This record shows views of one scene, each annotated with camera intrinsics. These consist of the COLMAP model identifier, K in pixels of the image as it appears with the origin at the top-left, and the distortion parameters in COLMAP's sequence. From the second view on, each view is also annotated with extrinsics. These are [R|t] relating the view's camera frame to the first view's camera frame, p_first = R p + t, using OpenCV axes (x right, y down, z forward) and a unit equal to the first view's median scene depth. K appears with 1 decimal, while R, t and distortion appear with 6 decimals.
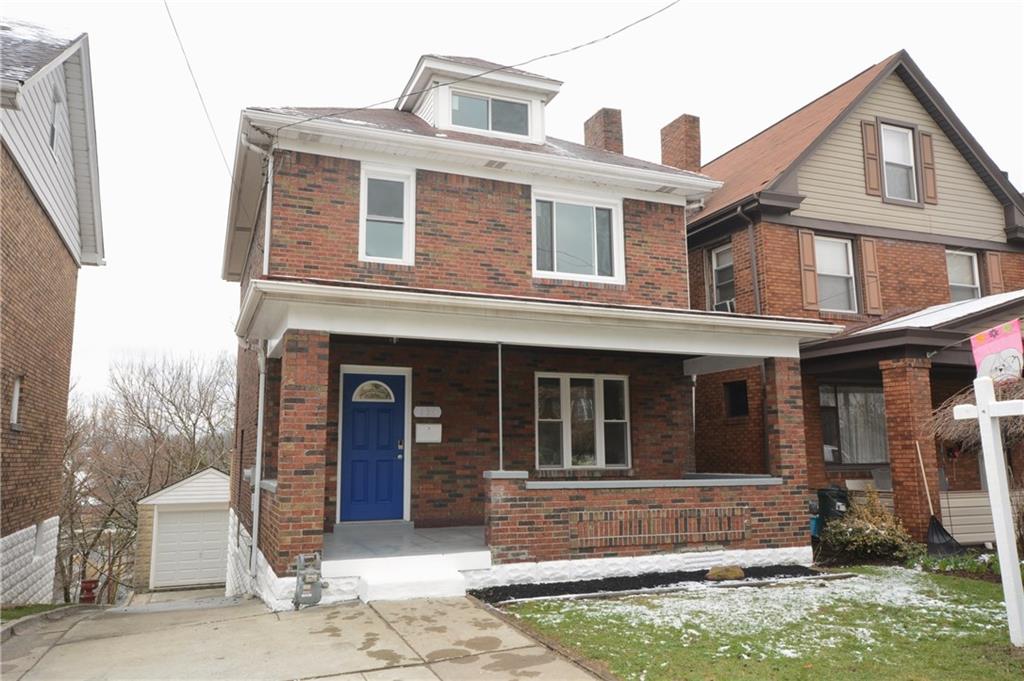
lens RADIAL K [[771.7, 0, 512.9], [0, 771.7, 338.5], [0, 0, 1]] dist [0.013644, 0.007171]
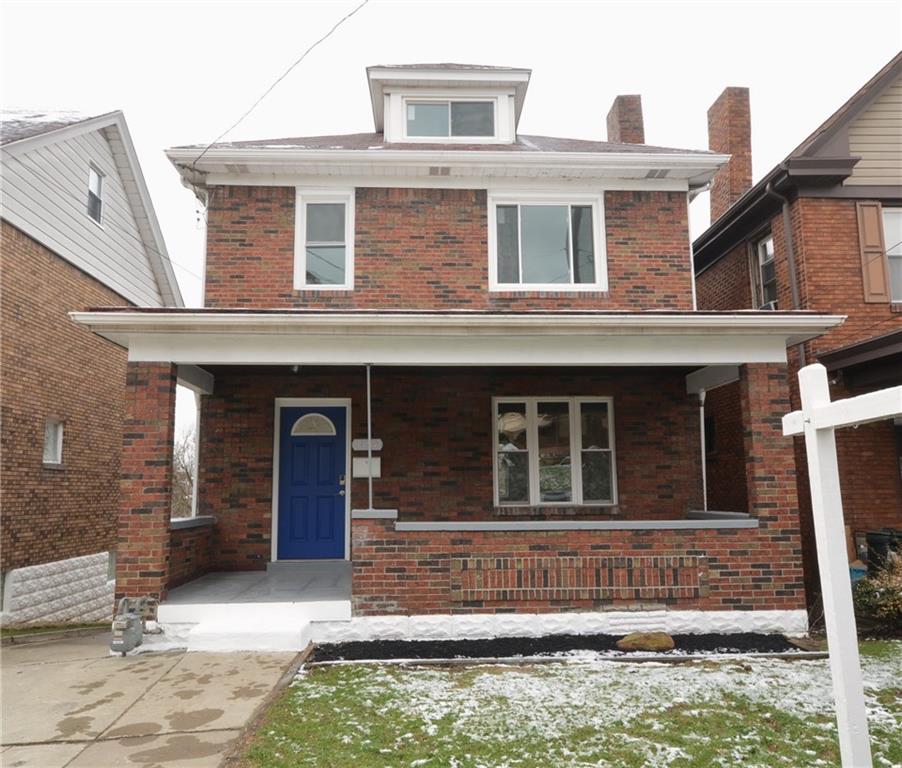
lens RADIAL K [[738.5, 0, 450.6], [0, 738.5, 384.1], [0, 0, 1]] dist [0.006165, 0.016337]
pose [[0.942868, -0.050527, -0.329312, 0.286115], [0.054330, 0.998520, 0.002349, 0.025748], [0.328706, -0.020107, 0.944218, 0.192805]]
